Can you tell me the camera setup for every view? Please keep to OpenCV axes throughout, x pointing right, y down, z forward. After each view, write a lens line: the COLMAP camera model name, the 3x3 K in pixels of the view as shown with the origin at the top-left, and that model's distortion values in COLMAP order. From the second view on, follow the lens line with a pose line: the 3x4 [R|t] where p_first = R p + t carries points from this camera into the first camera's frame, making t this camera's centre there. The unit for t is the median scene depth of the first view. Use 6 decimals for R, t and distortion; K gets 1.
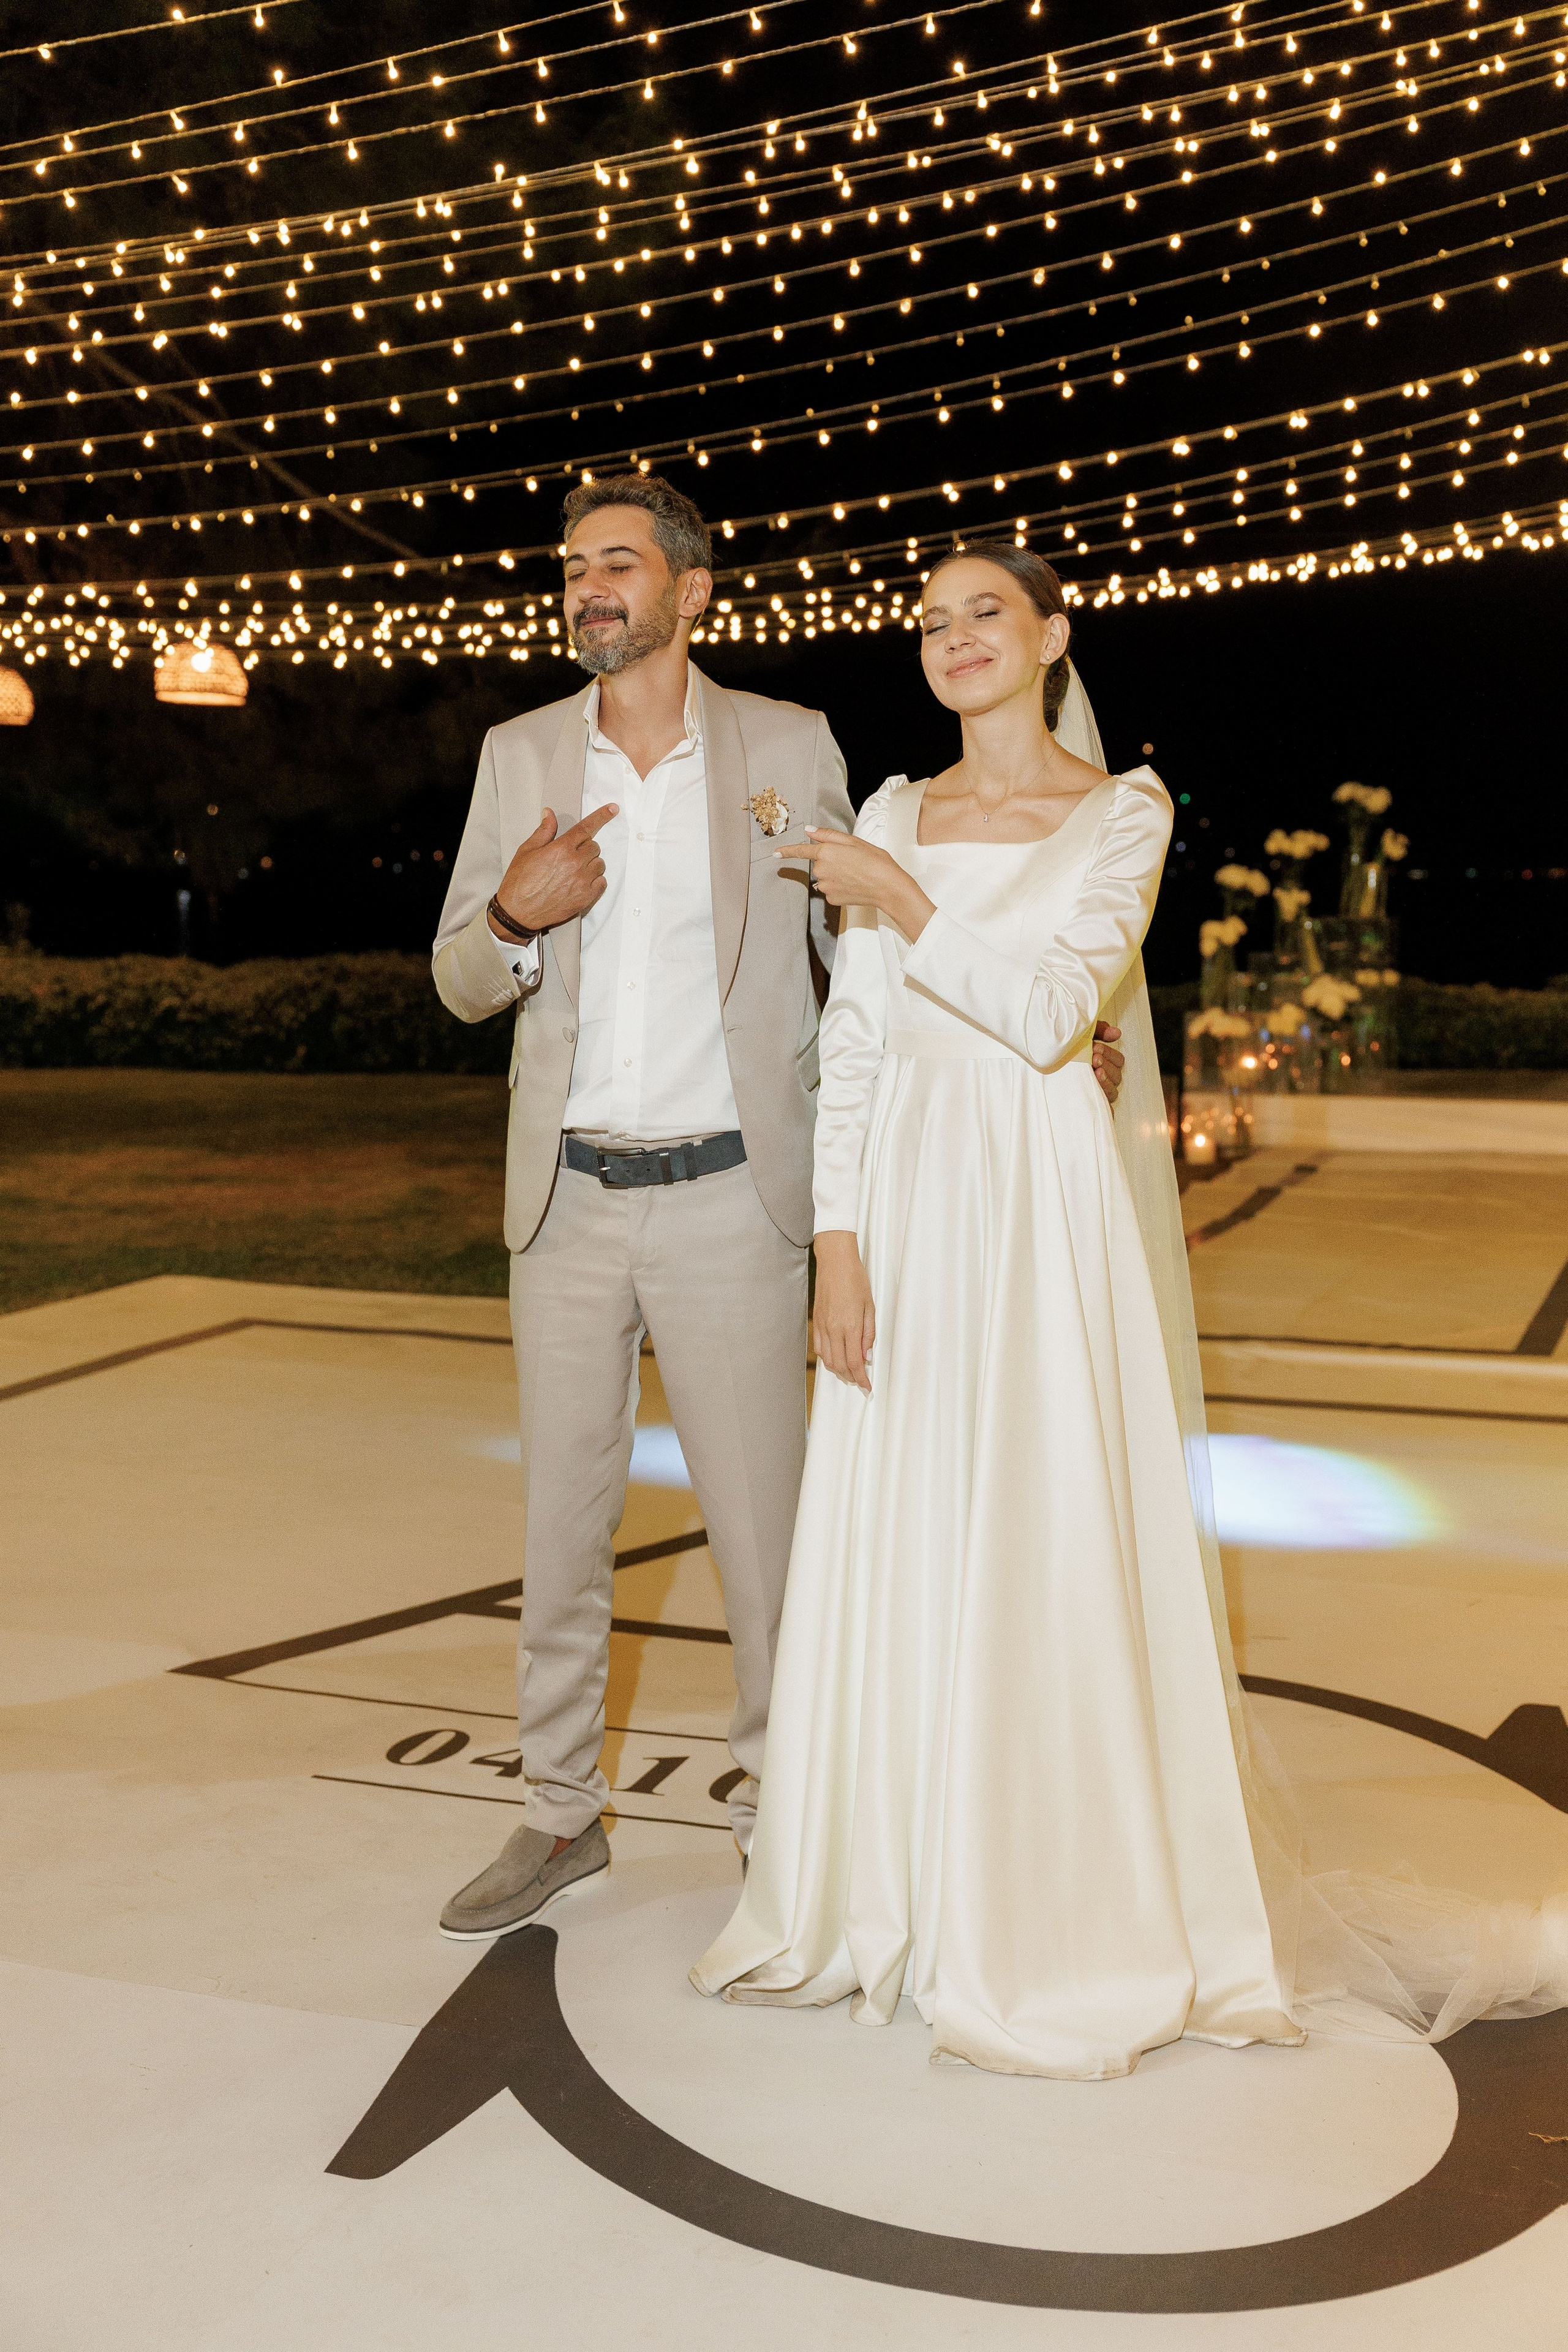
lens RADIAL K [[2642.4, 0, 740.4], [0, 2642.4, 1019.7], [0, 0, 1]] dist [-0.003240, 0.000000]
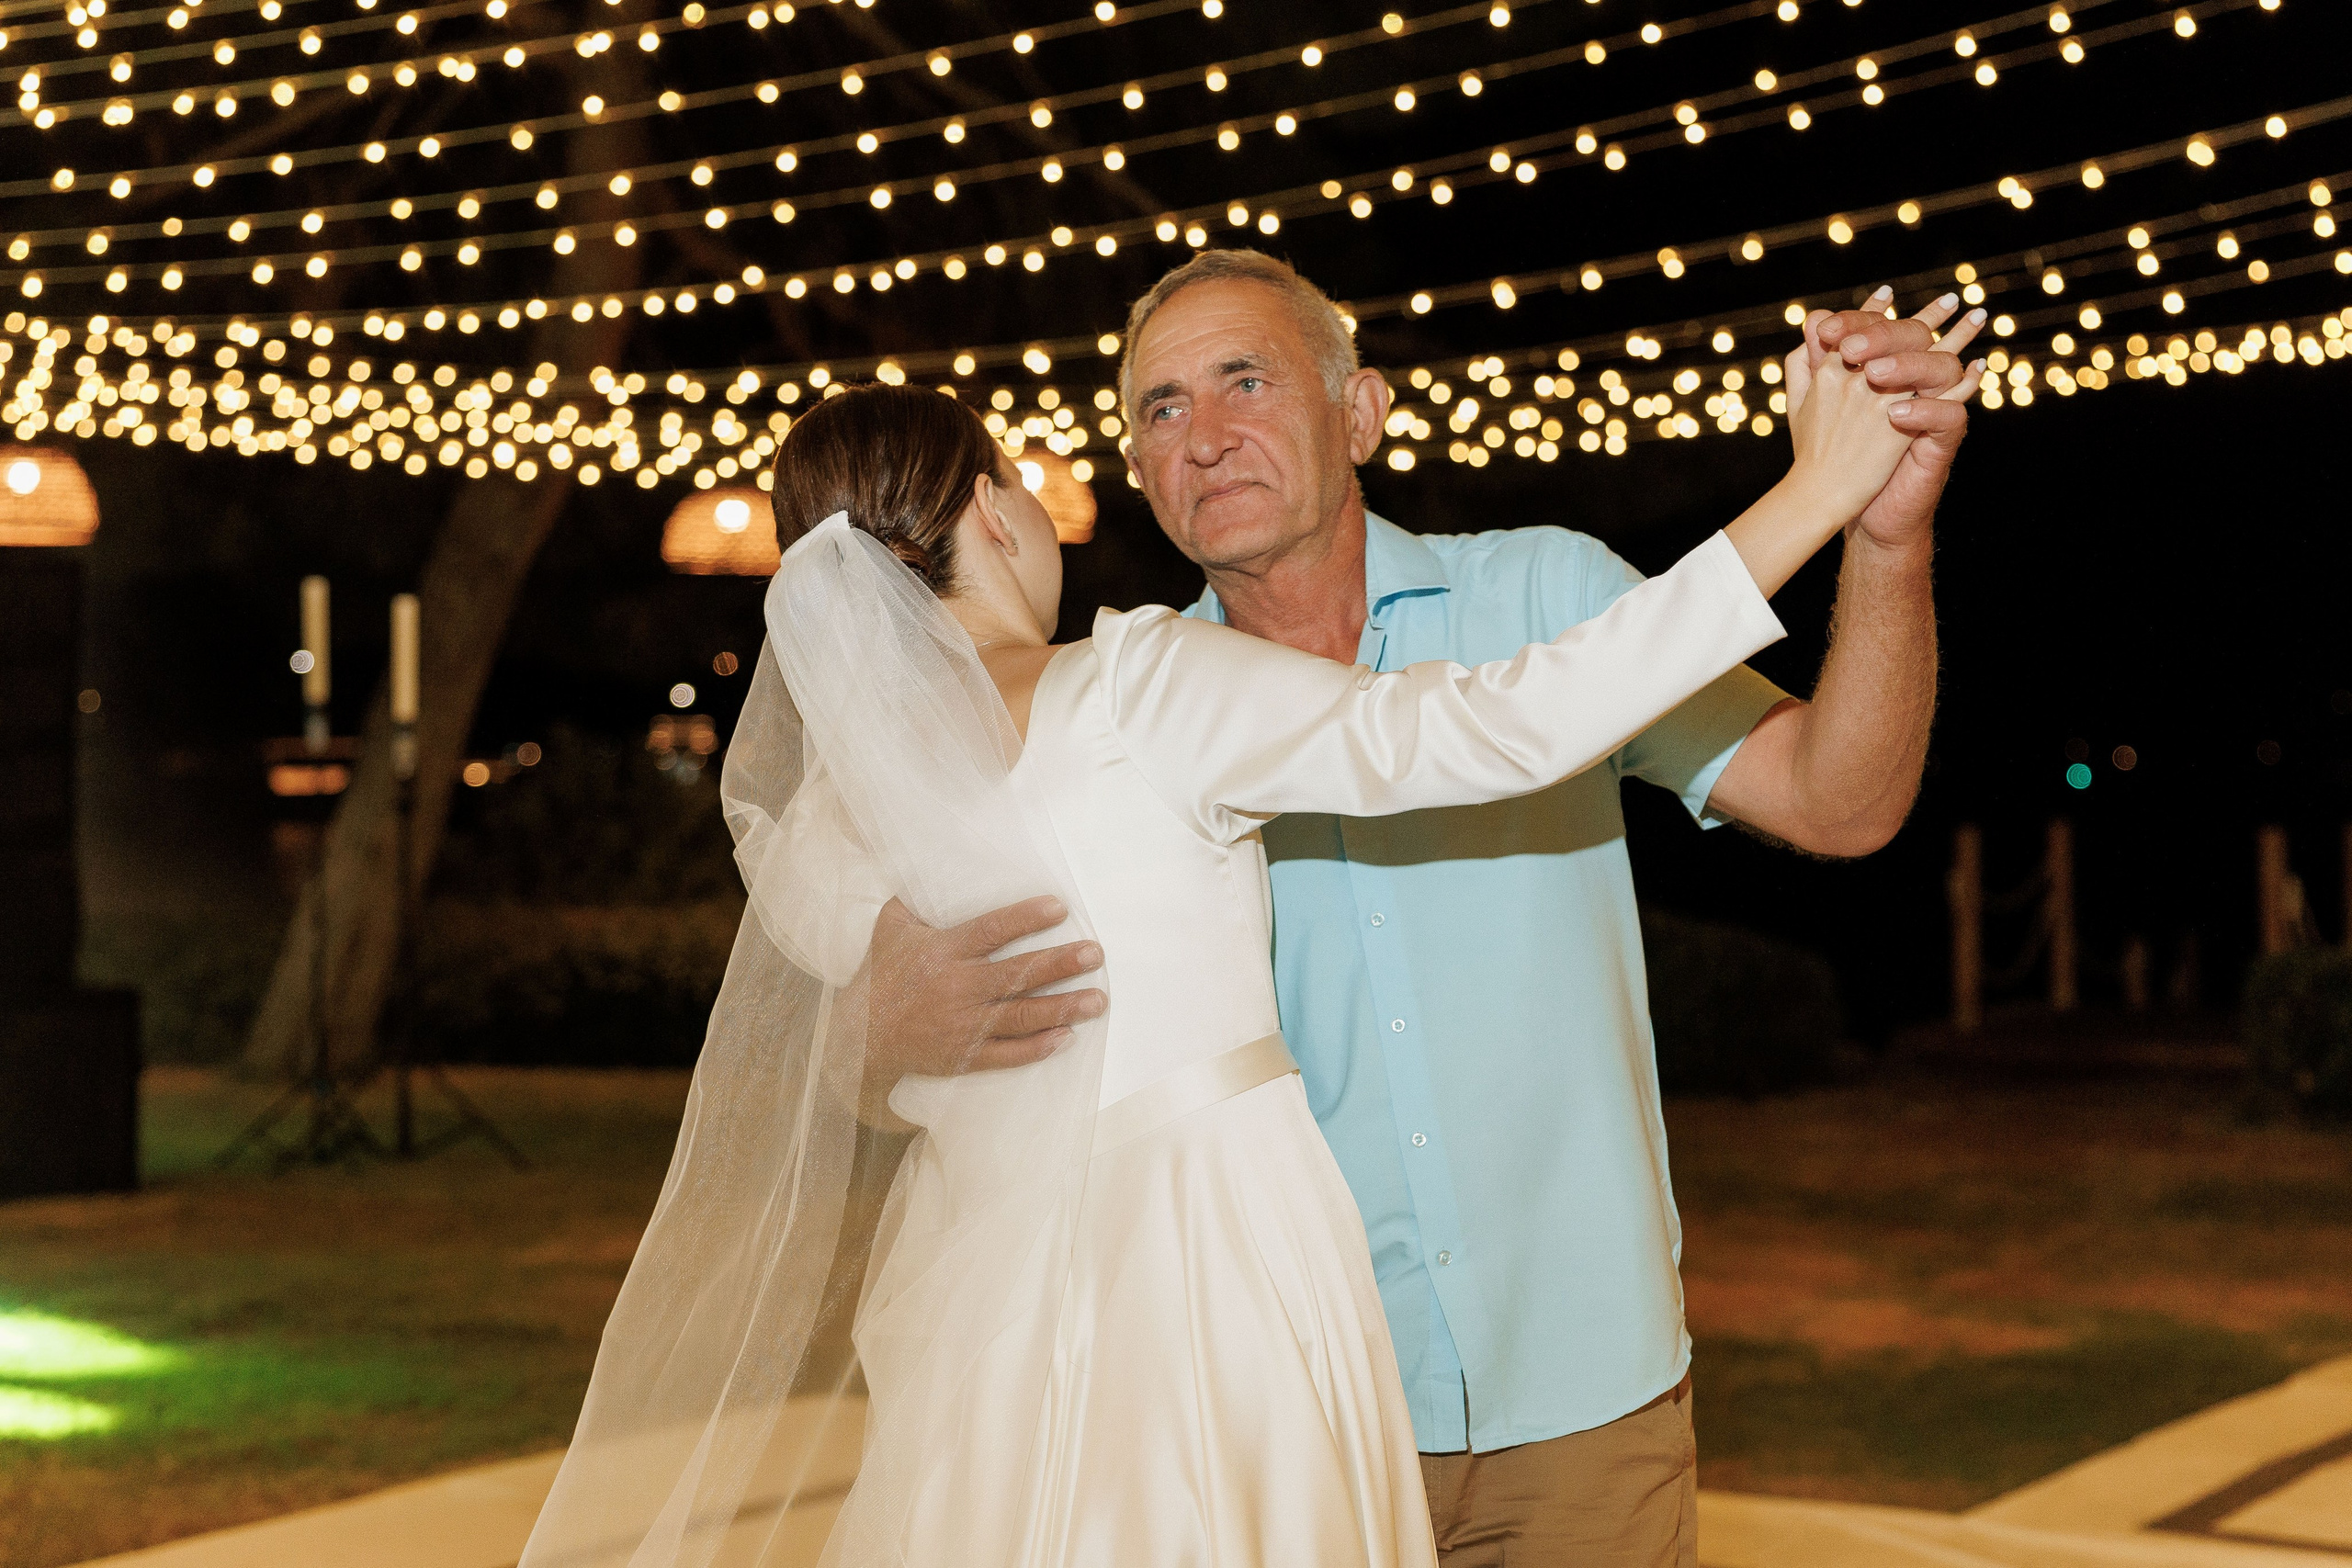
lens RADIAL K [[3898.2, 0, 1235.6], [0, 3898.2, 734.8], [0, 0, 1]] dist [0.154219, 0.000000]
pose [[0.978986, -0.005871, -0.203845, 0.090923], [-0.007195, 0.997969, -0.063297, -0.007891], [0.203803, 0.063433, 0.976955, 0.043006]]
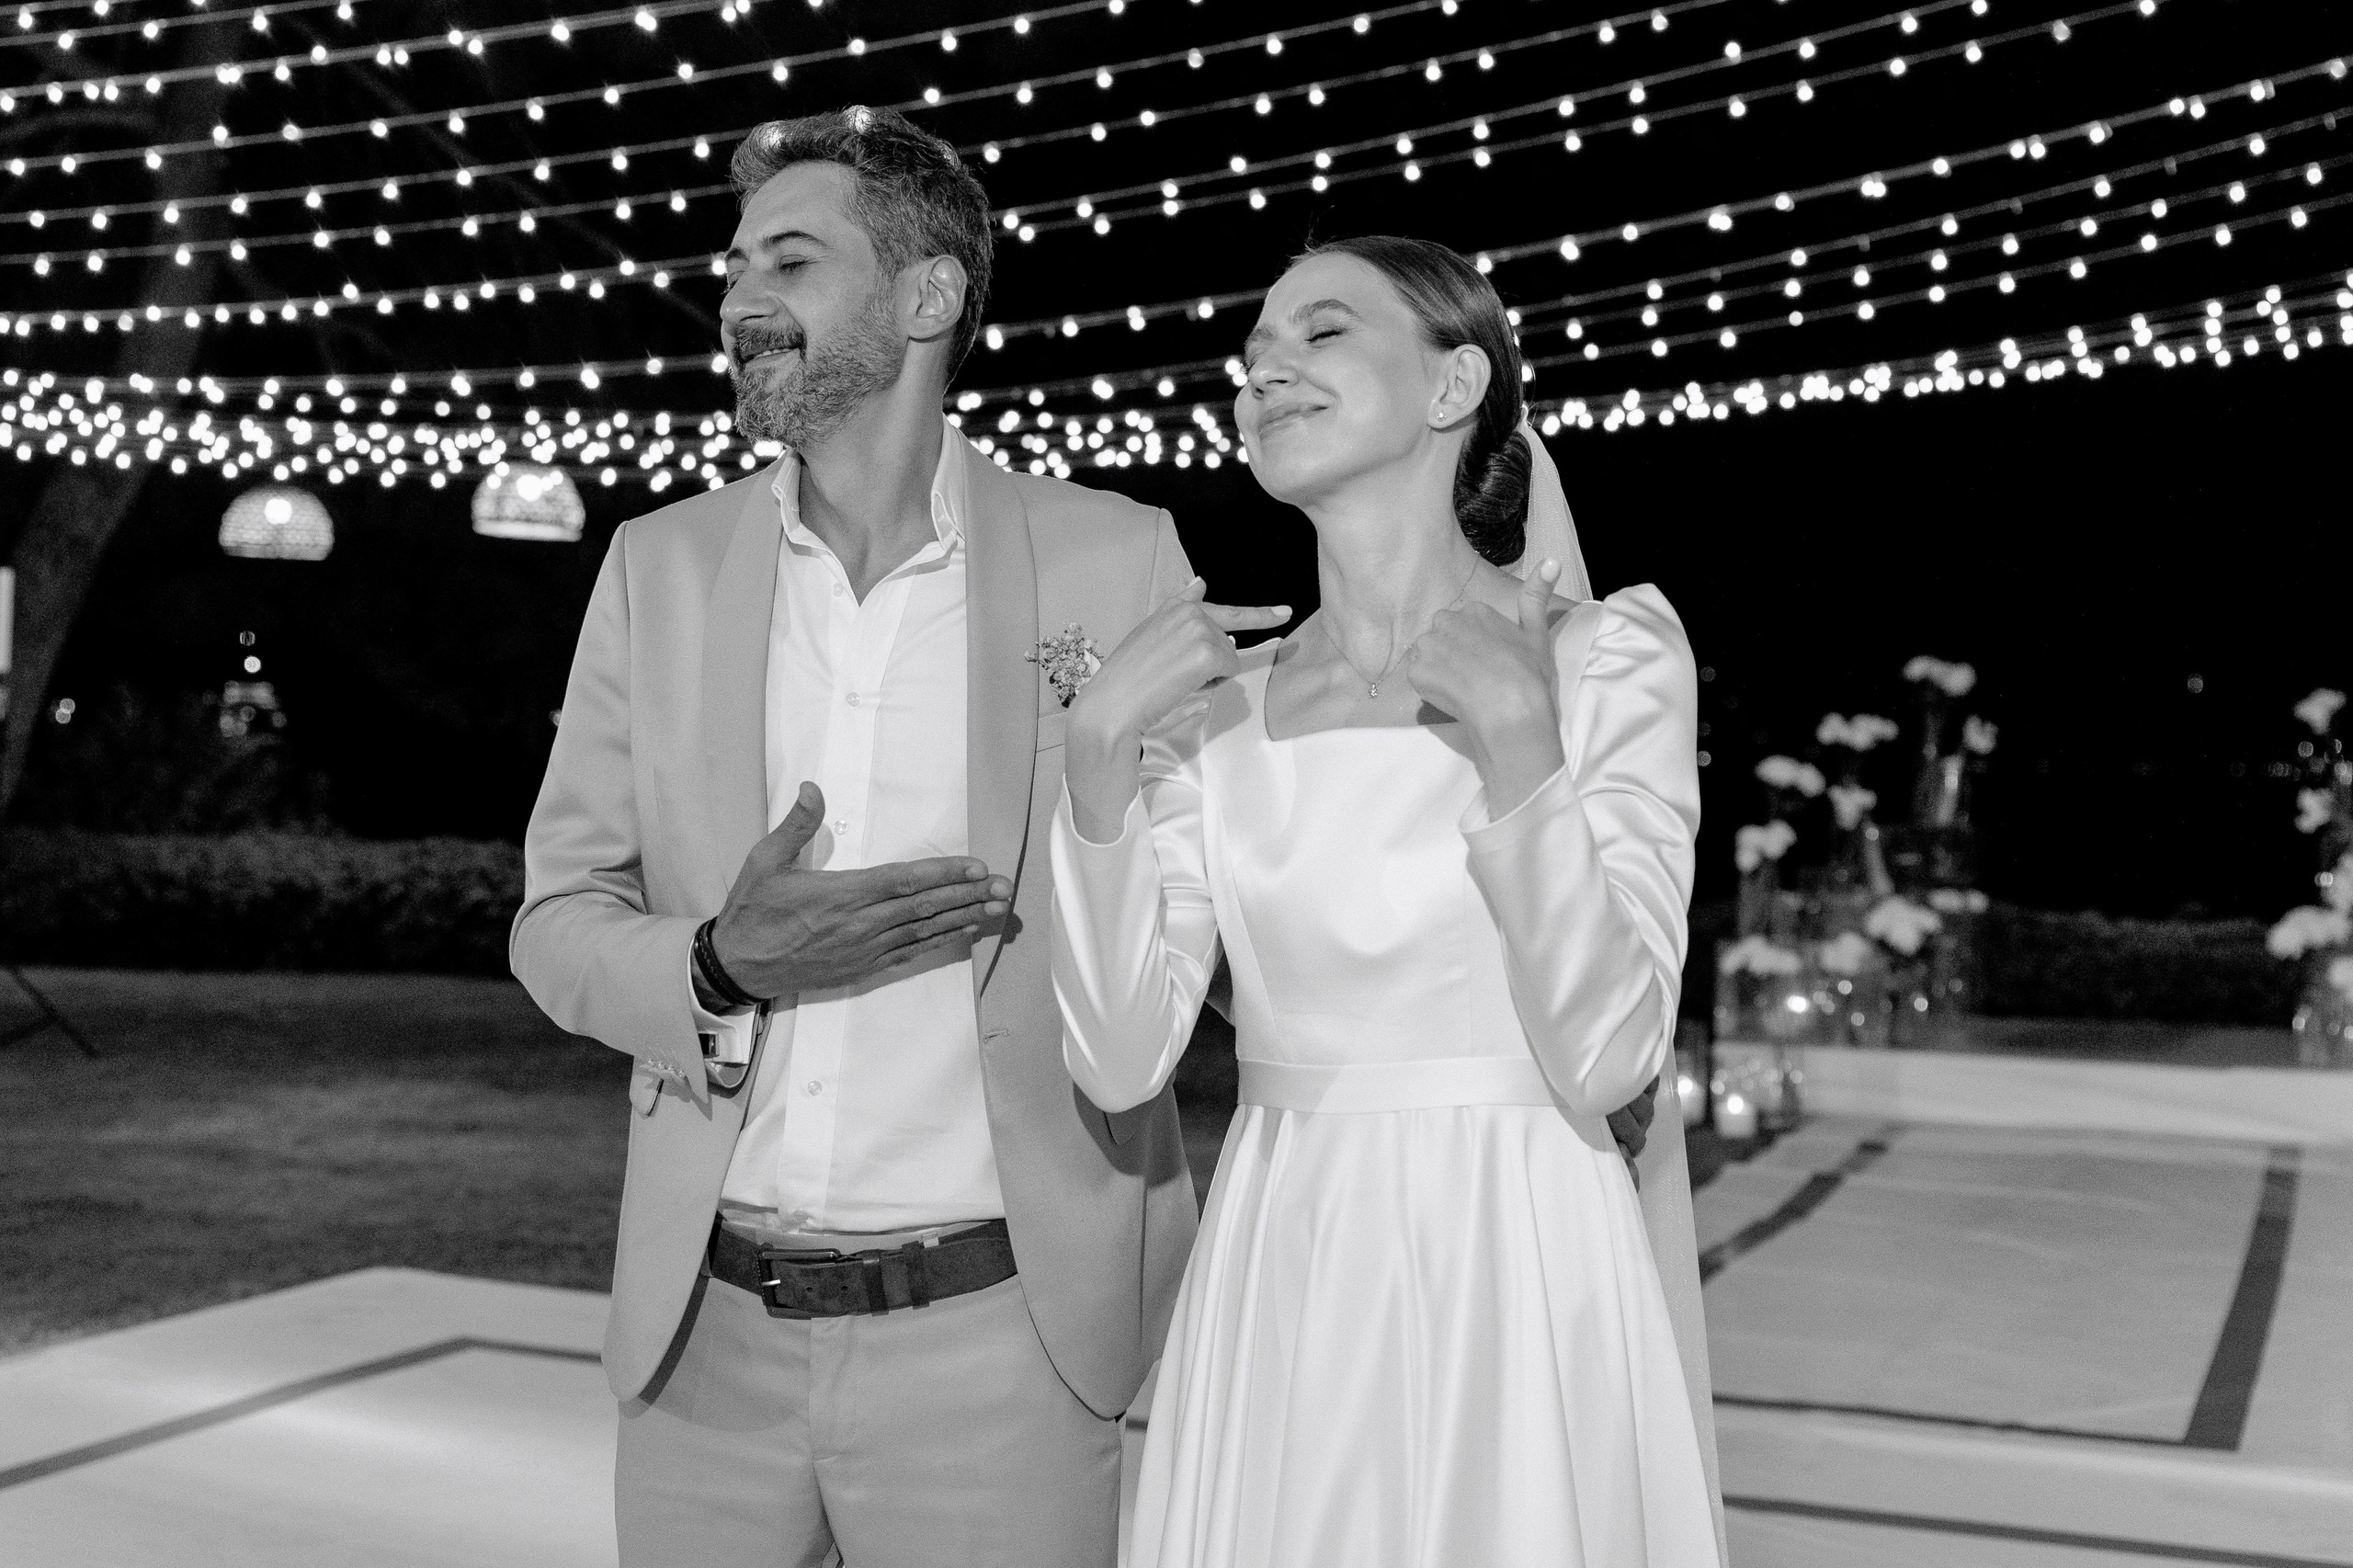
lens RADIAL K [[2914.5, 0, 1081.5], [0, 2914.5, 651.0], [0, 0, 1]] dist [0.004302, 0.000000]
pose [[0.998859, 0.018591, -0.043990, 0.019983], [-0.022401, 0.995889, -0.087768, -0.011634], [0.042177, 0.088653, 0.995169, 0.155179]]
